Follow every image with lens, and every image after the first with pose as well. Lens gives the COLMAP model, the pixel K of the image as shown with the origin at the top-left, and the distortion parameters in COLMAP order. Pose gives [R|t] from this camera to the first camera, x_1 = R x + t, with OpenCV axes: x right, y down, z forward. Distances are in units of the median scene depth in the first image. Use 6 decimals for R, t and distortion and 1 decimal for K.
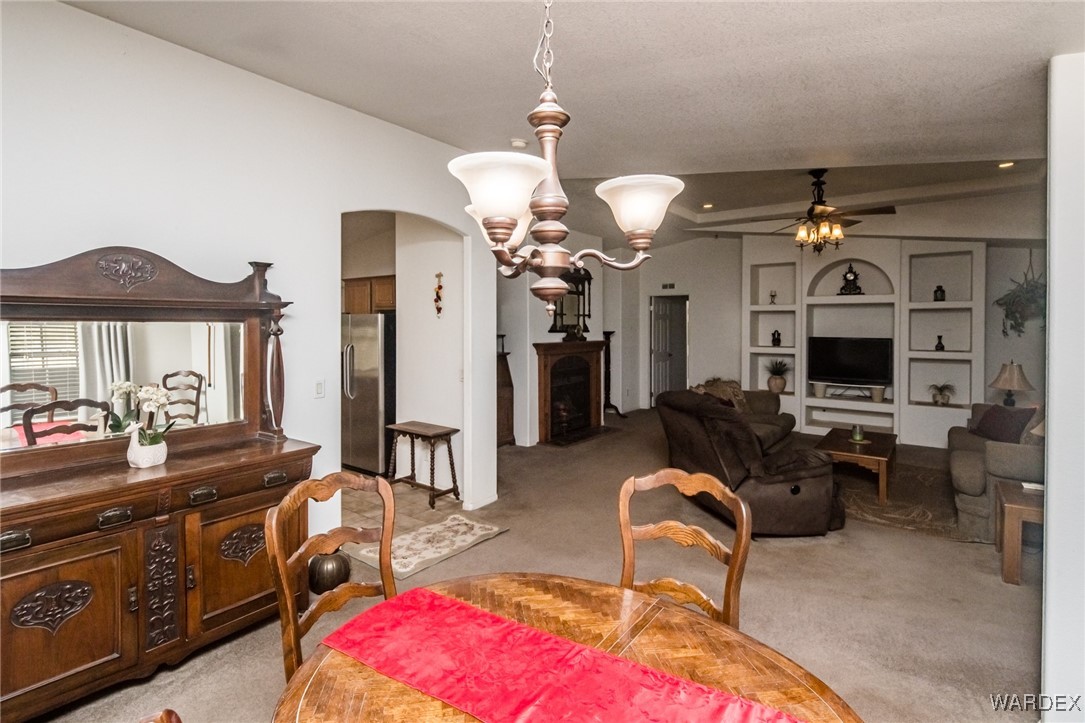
lens RADIAL K [[529.7, 0, 542.6], [0, 529.7, 328.5], [0, 0, 1]] dist [-0.000211, -0.000008]
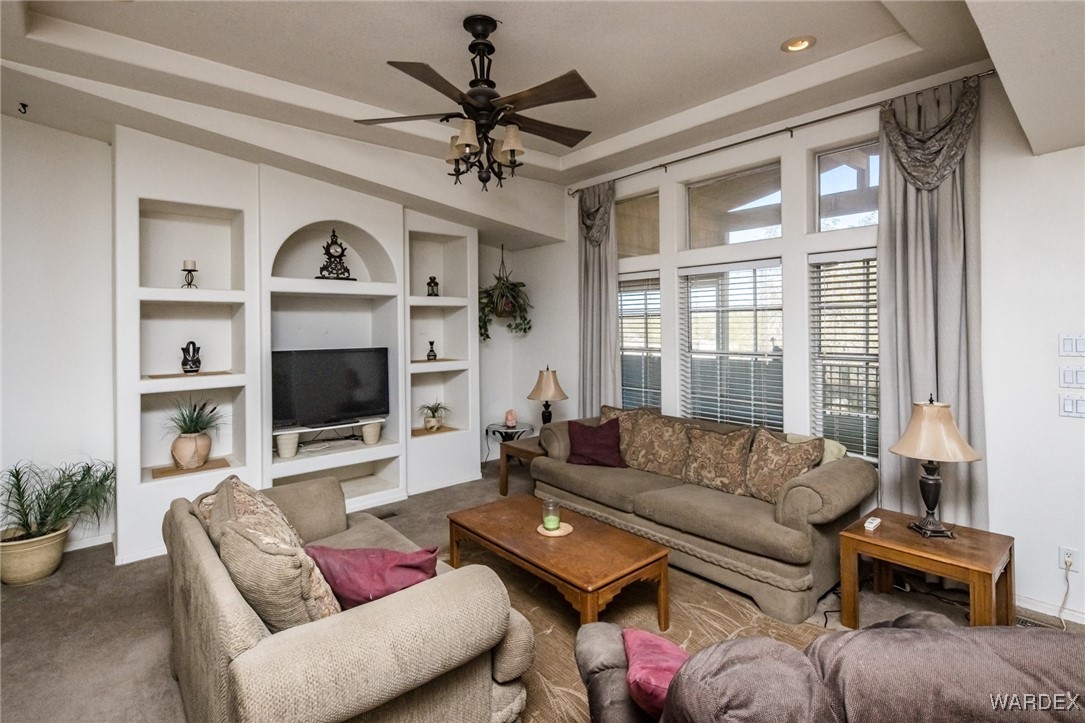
lens RADIAL K [[529.7, 0, 542.6], [0, 529.7, 328.5], [0, 0, 1]] dist [-0.000211, -0.000008]
pose [[0.205766, -0.004830, 0.978589, 0.026441], [0.021094, 0.999777, 0.000499, -0.002073], [-0.978374, 0.020539, 0.205822, 0.672947]]
